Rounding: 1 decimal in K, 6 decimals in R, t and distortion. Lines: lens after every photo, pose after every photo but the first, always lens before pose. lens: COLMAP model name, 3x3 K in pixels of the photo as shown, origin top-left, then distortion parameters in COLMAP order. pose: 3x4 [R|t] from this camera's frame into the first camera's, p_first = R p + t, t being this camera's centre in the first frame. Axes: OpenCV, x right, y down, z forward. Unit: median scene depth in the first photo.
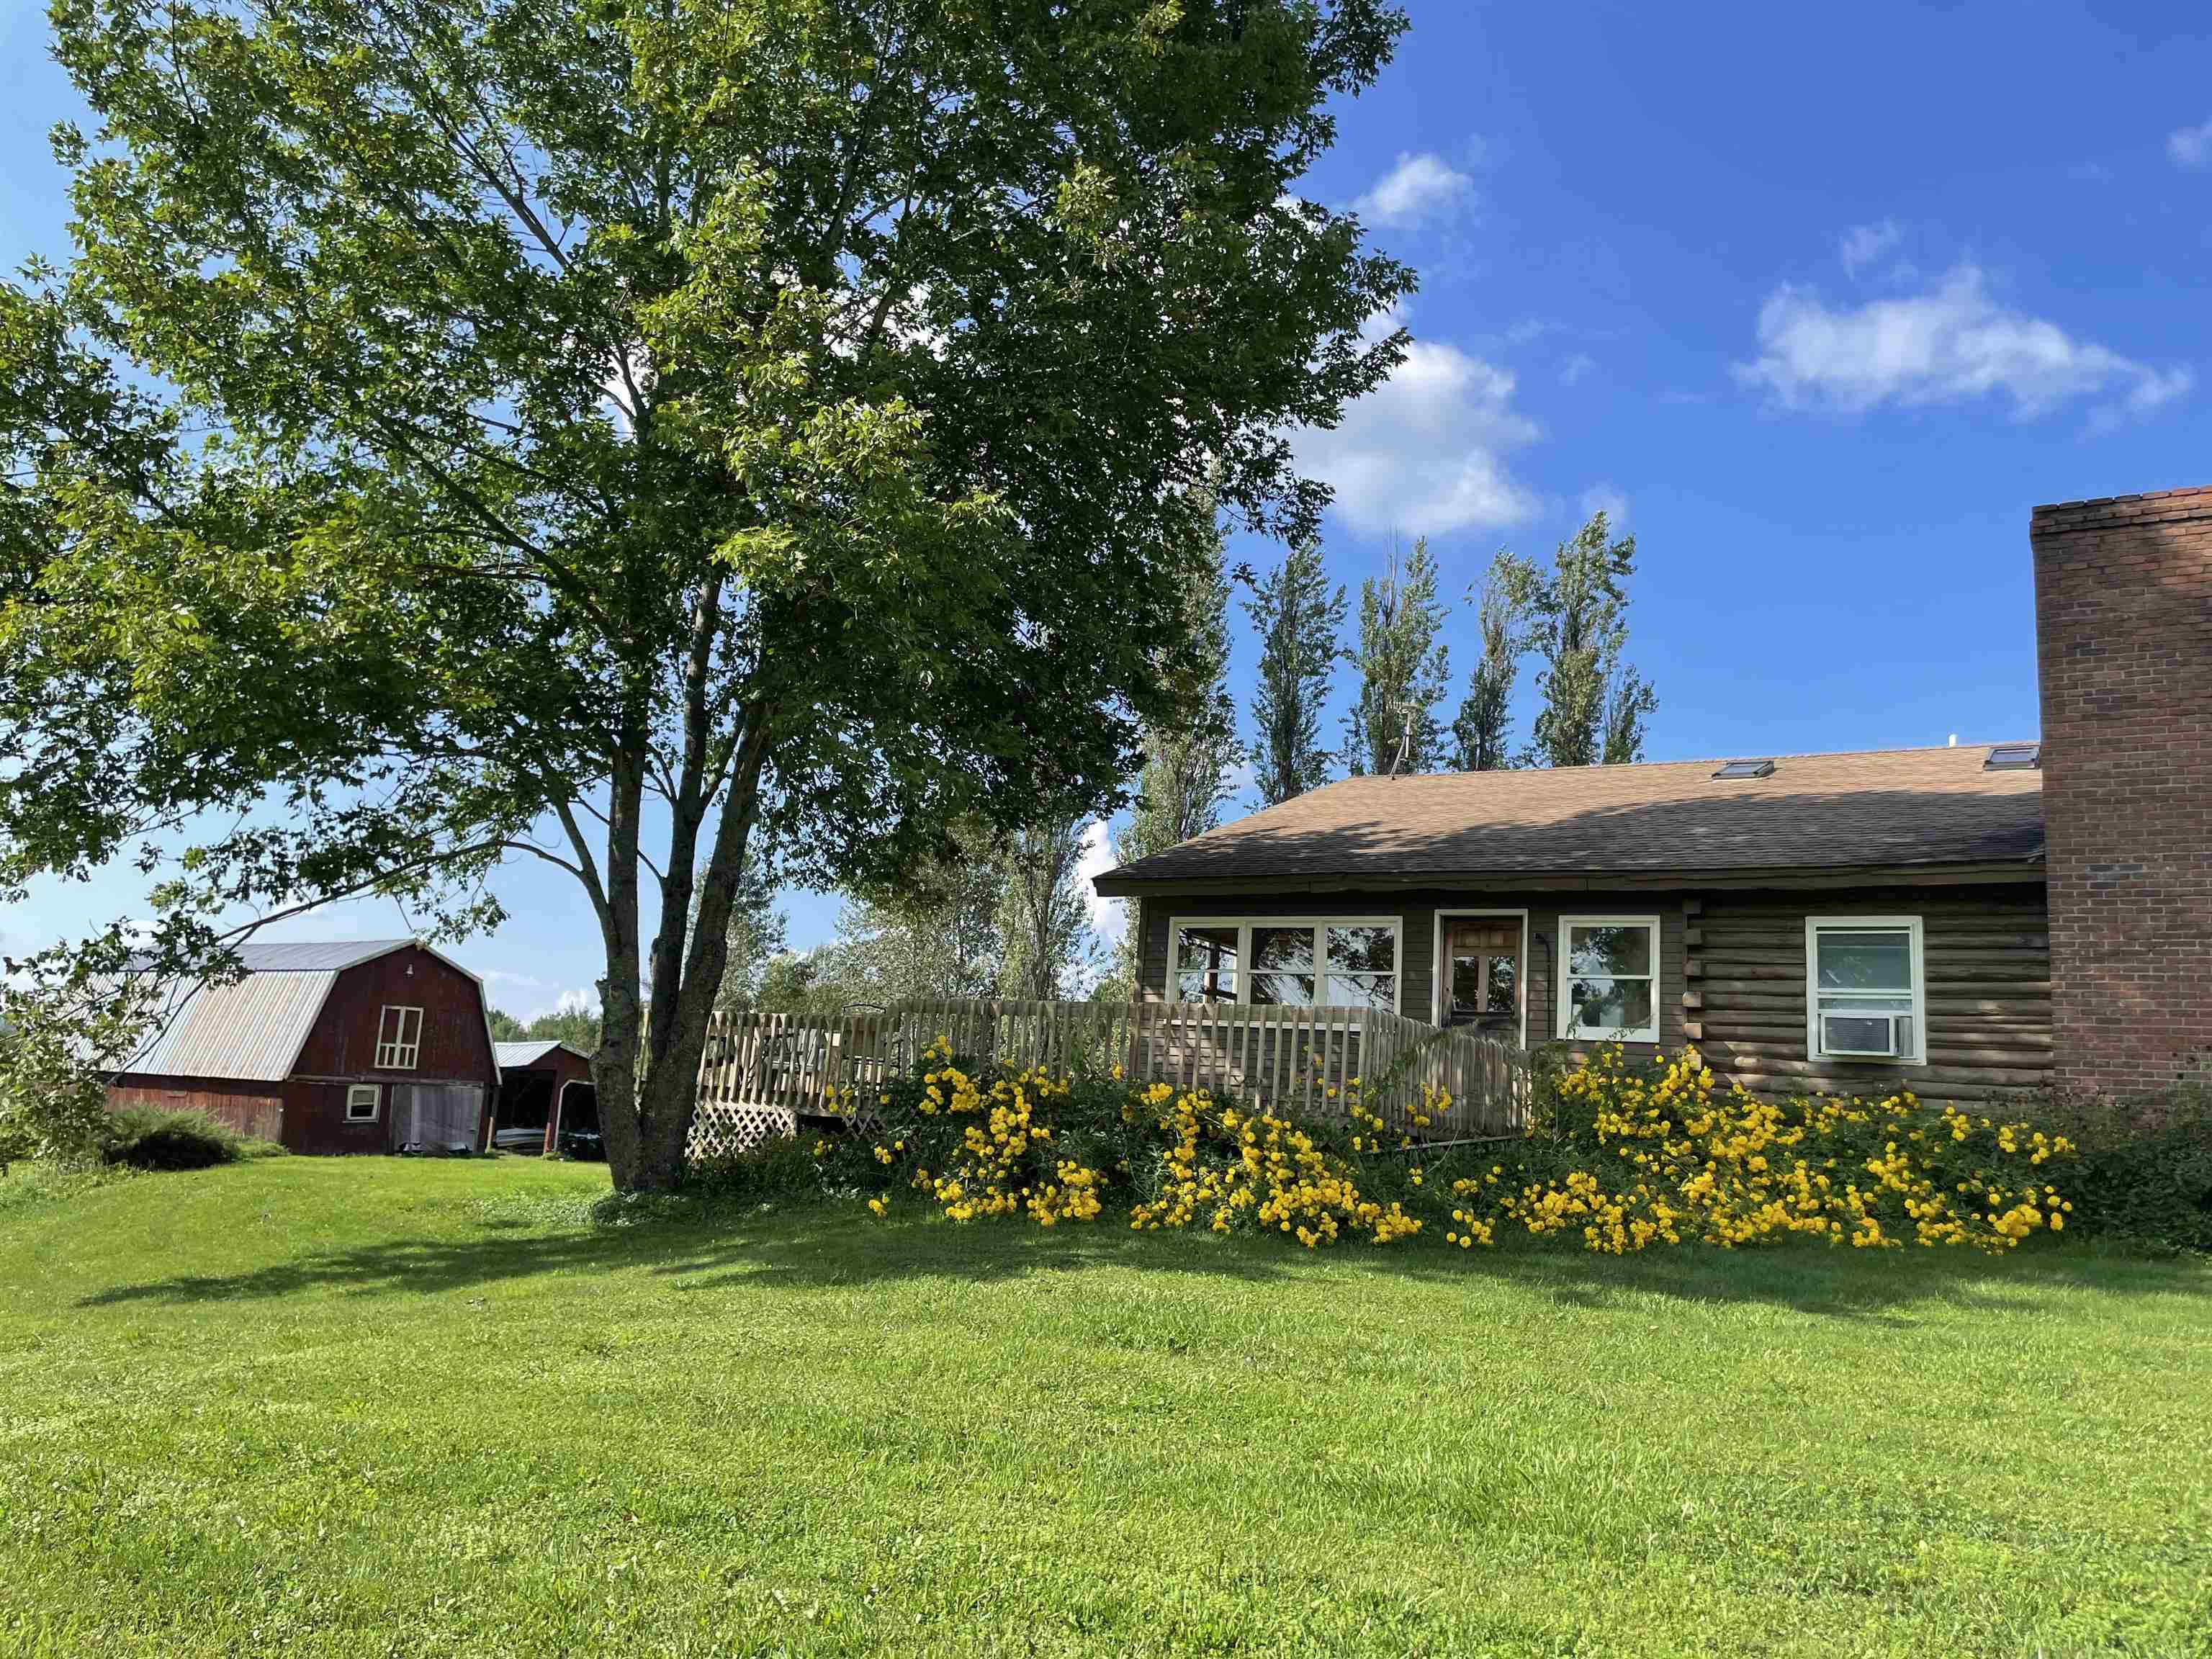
lens RADIAL K [[1657.9, 0, 1104.0], [0, 1657.9, 828.9], [0, 0, 1]] dist [-0.034045, -0.006389]
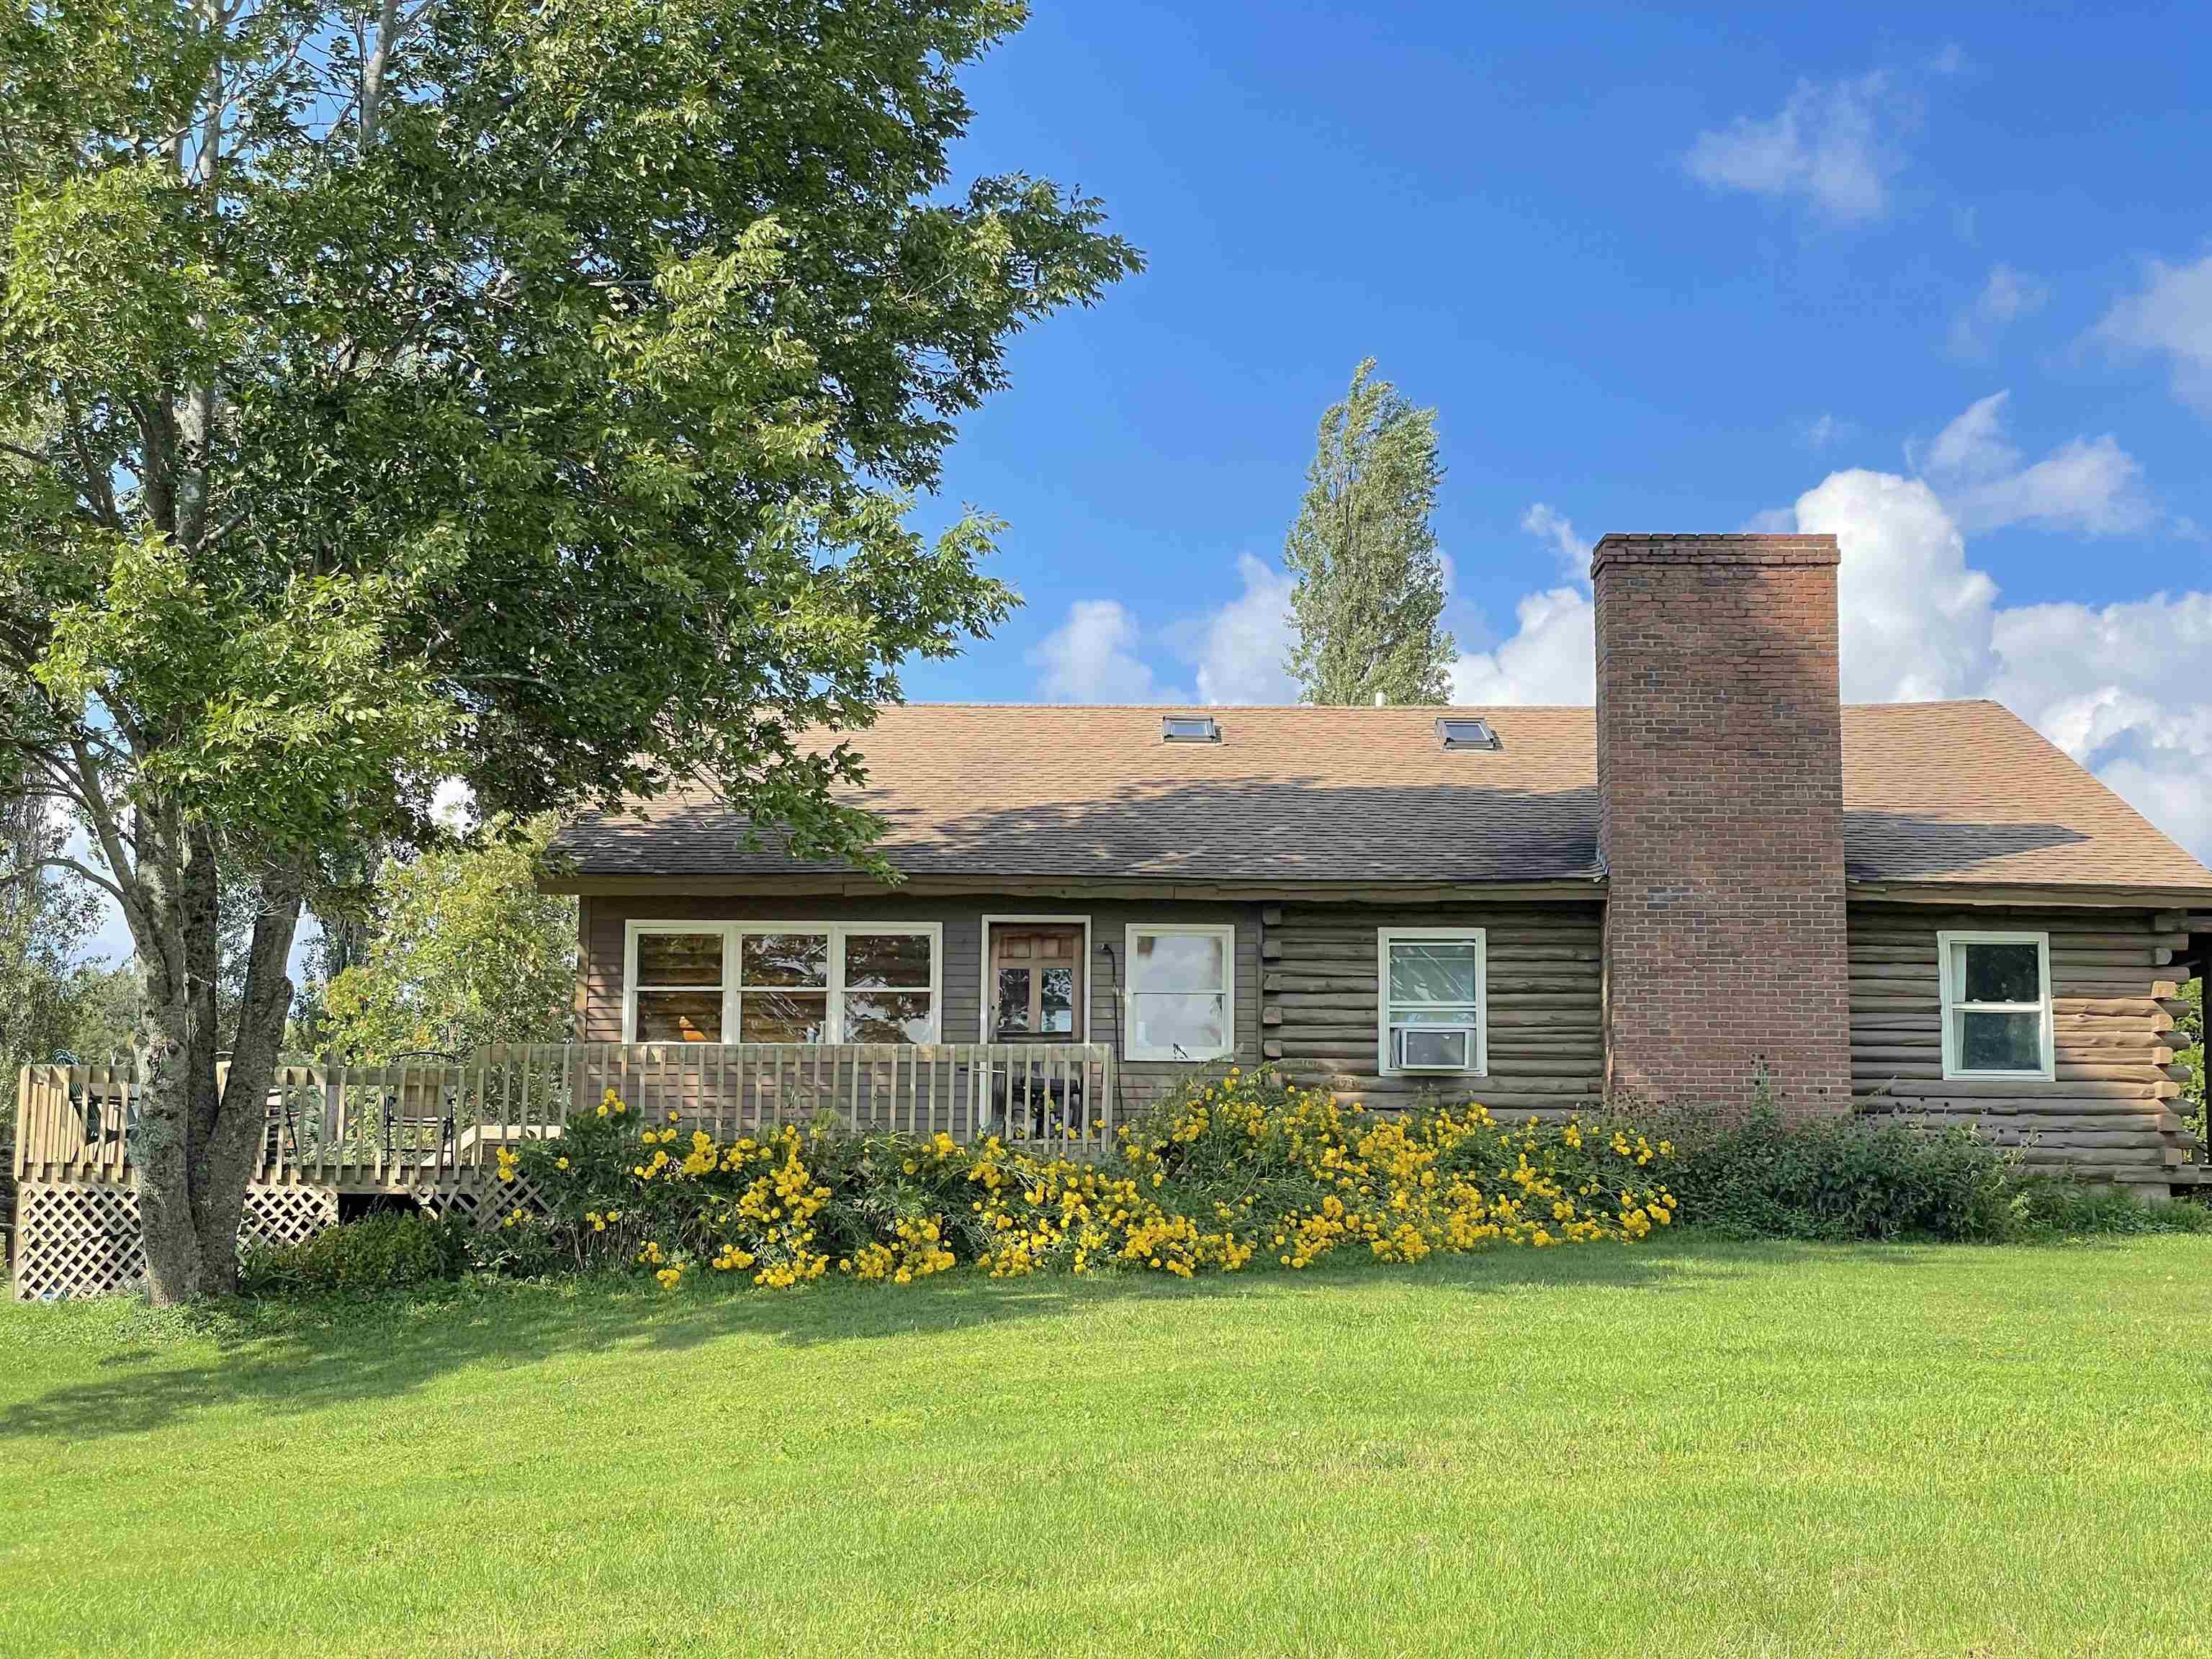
lens RADIAL K [[3365.1, 0, 1106.8], [0, 3365.1, 830.0], [0, 0, 1]] dist [0.009383, 0.000000]
pose [[0.804892, 0.001617, 0.593420, -0.916726], [-0.047939, 0.996905, 0.062306, -0.125113], [-0.591482, -0.078598, 0.802478, -0.513044]]
